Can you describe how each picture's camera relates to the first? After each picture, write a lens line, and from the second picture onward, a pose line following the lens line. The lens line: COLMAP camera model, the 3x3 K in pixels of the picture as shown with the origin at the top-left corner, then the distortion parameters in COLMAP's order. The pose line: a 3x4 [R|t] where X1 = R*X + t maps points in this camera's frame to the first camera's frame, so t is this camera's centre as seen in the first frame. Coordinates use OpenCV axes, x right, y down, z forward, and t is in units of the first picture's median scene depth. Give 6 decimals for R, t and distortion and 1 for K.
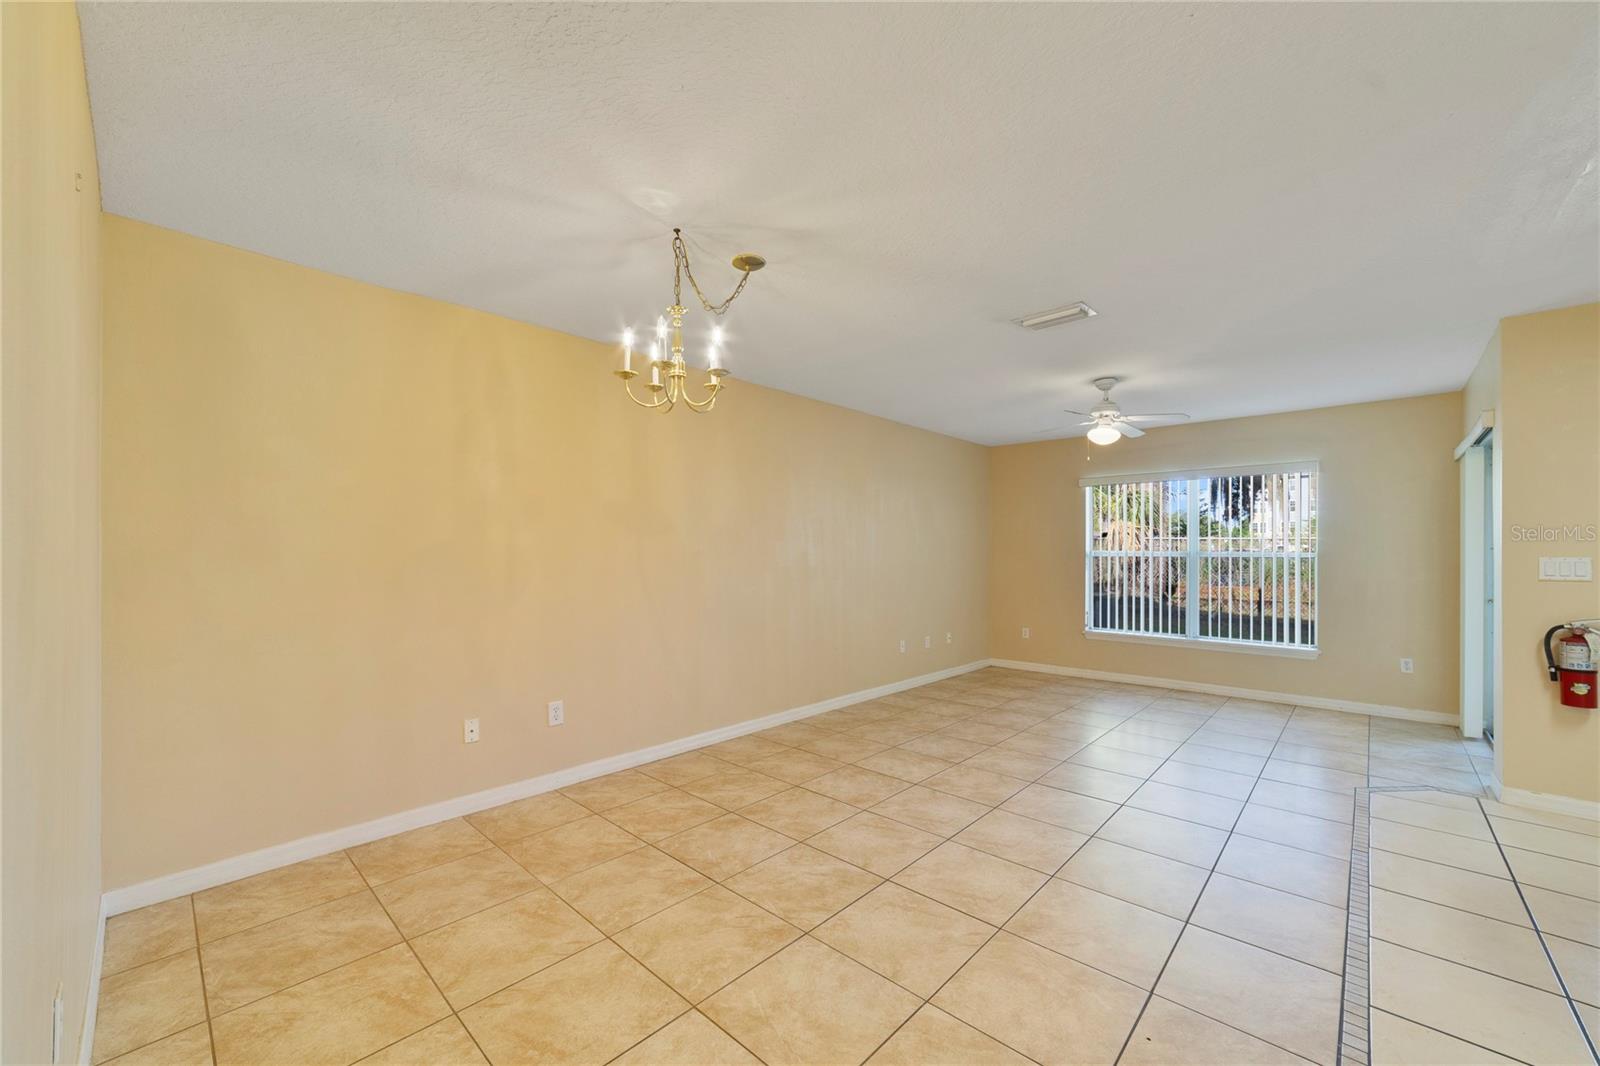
lens RADIAL K [[617.7, 0, 810.0], [0, 617.7, 537.8], [0, 0, 1]] dist [-0.012659, 0.002422]
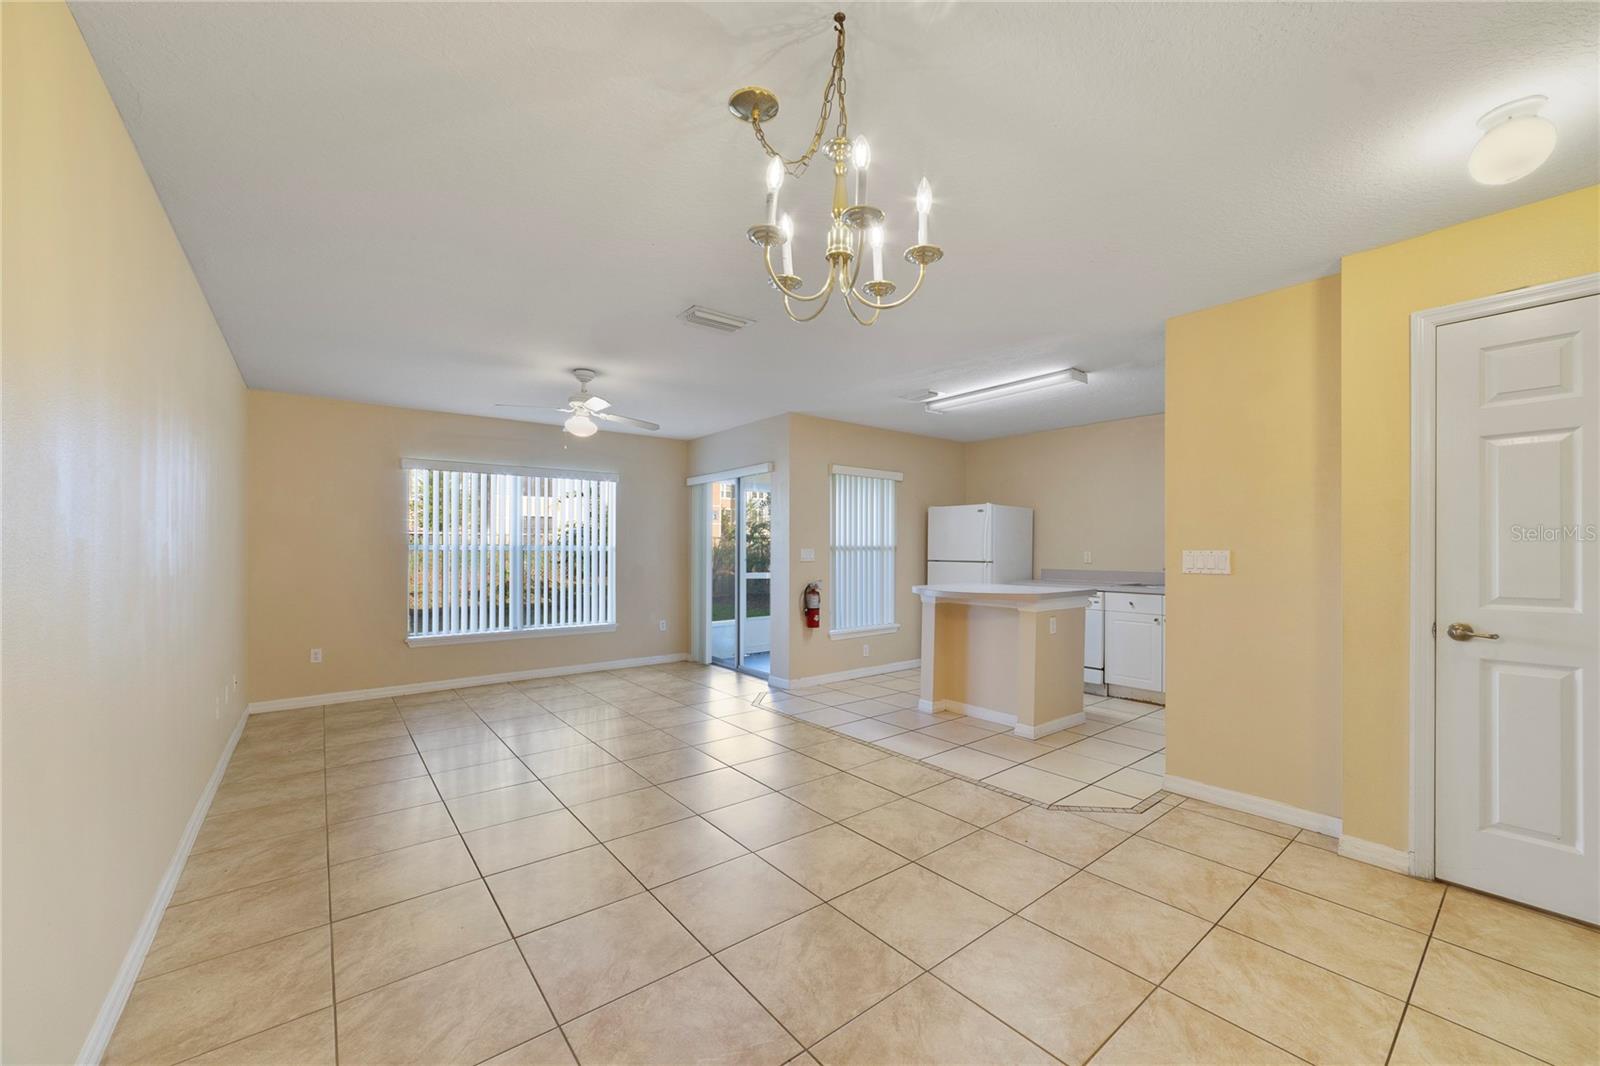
lens RADIAL K [[617.7, 0, 794.7], [0, 617.7, 534.8], [0, 0, 1]] dist [-0.012659, 0.002422]
pose [[0.166622, 0.018326, 0.985851, -0.575804], [-0.022369, 0.999640, -0.014801, 0.016684], [-0.985767, -0.019586, 0.166972, 0.653583]]
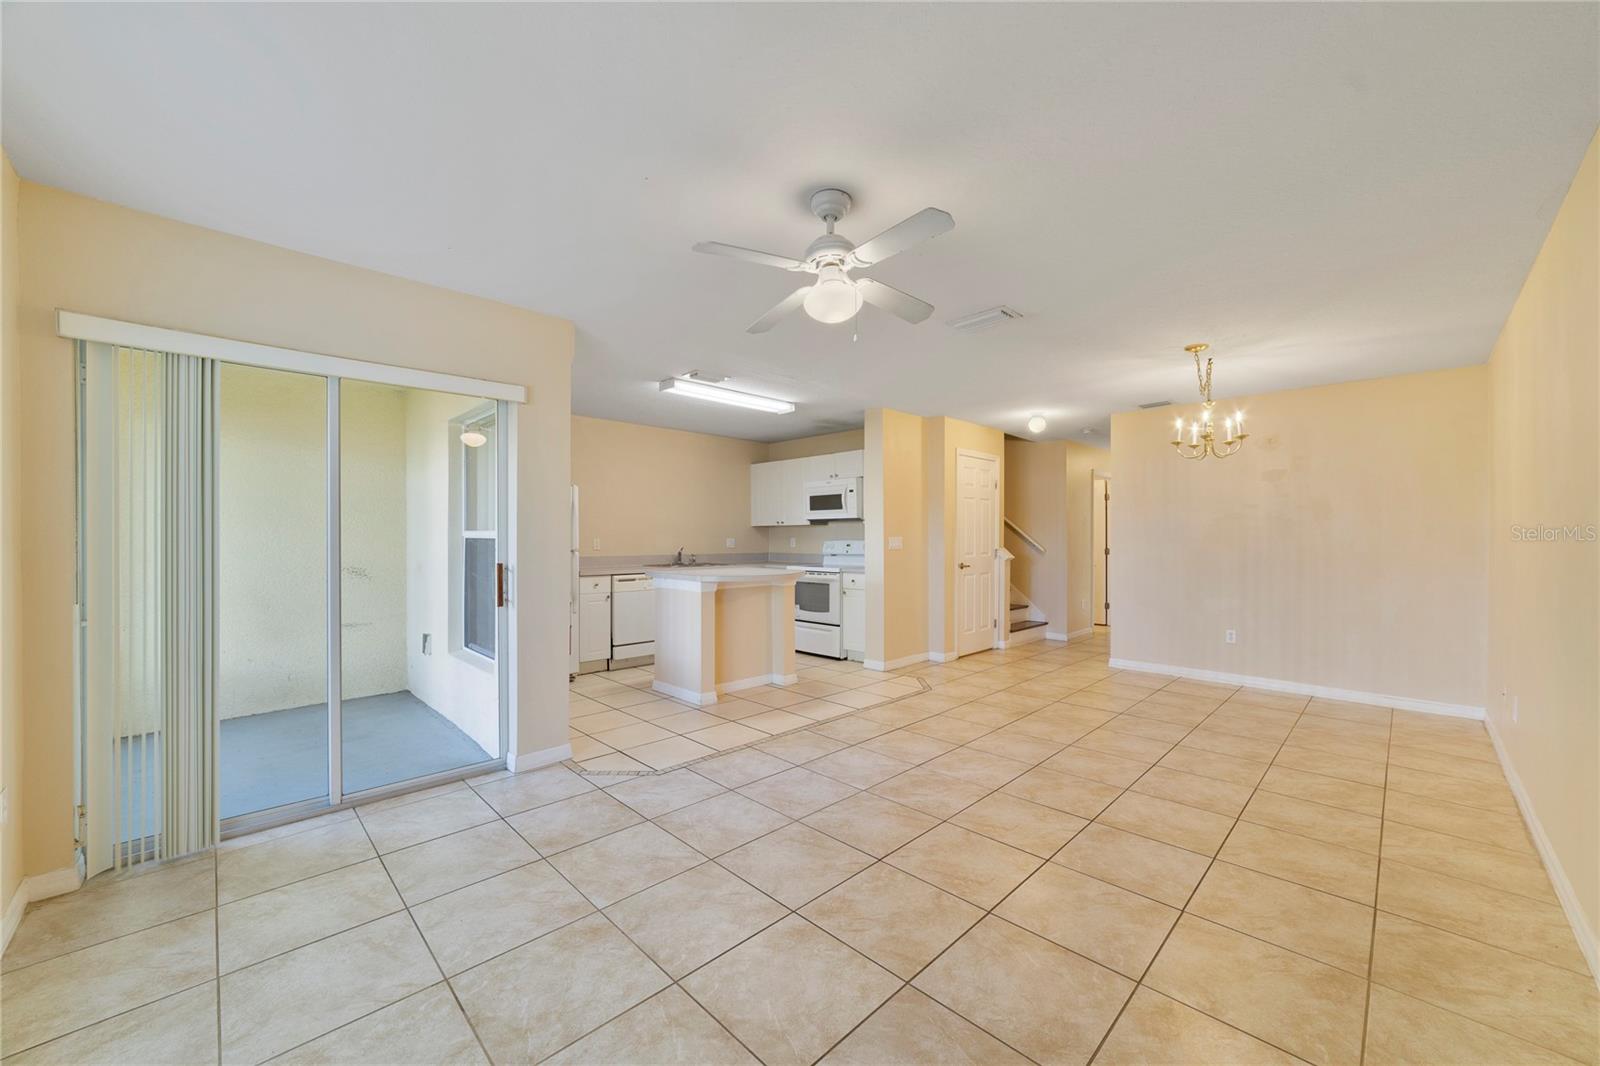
lens RADIAL K [[617.7, 0, 805.2], [0, 617.7, 549.7], [0, 0, 1]] dist [-0.012659, 0.002422]
pose [[-0.999280, -0.006031, 0.037464, 0.629719], [-0.006092, 0.999980, -0.001506, 0.052290], [-0.037455, -0.001734, -0.999297, 1.973181]]
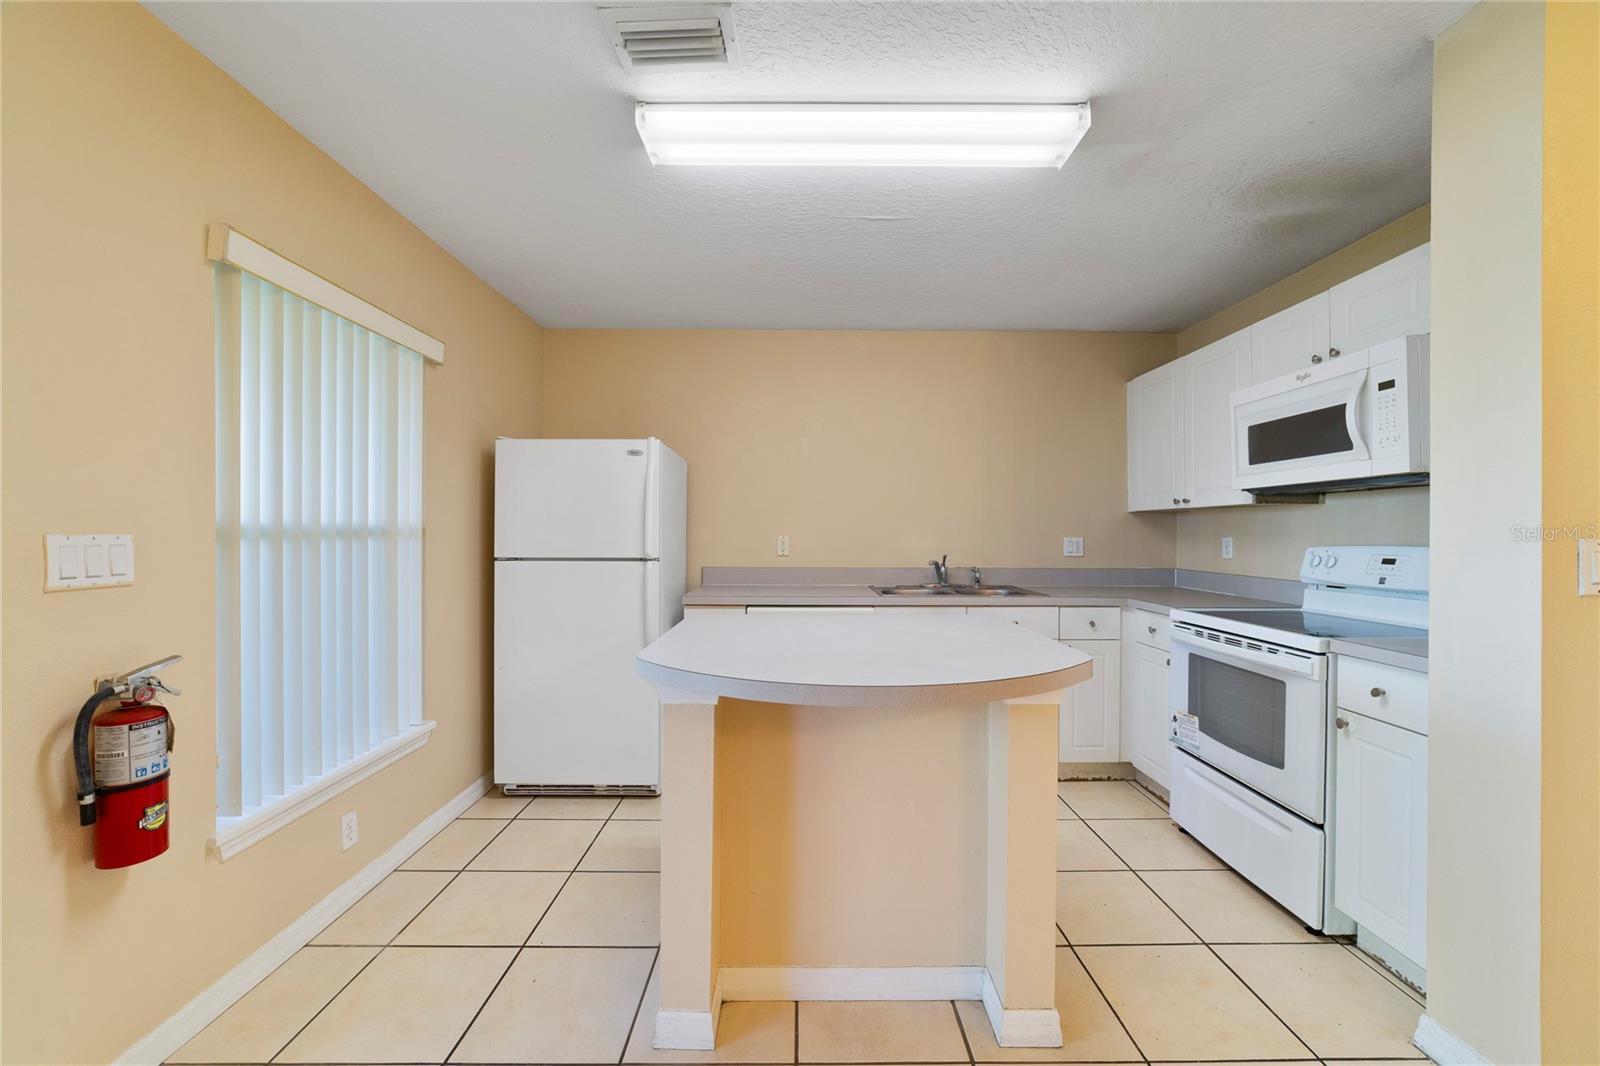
lens RADIAL K [[617.7, 0, 808.1], [0, 617.7, 534.5], [0, 0, 1]] dist [-0.012659, 0.002422]
pose [[-0.684528, -0.008978, 0.728932, 0.509601], [-0.020503, 0.999766, -0.006941, 0.022033], [-0.728699, -0.019697, -0.684551, 0.836349]]
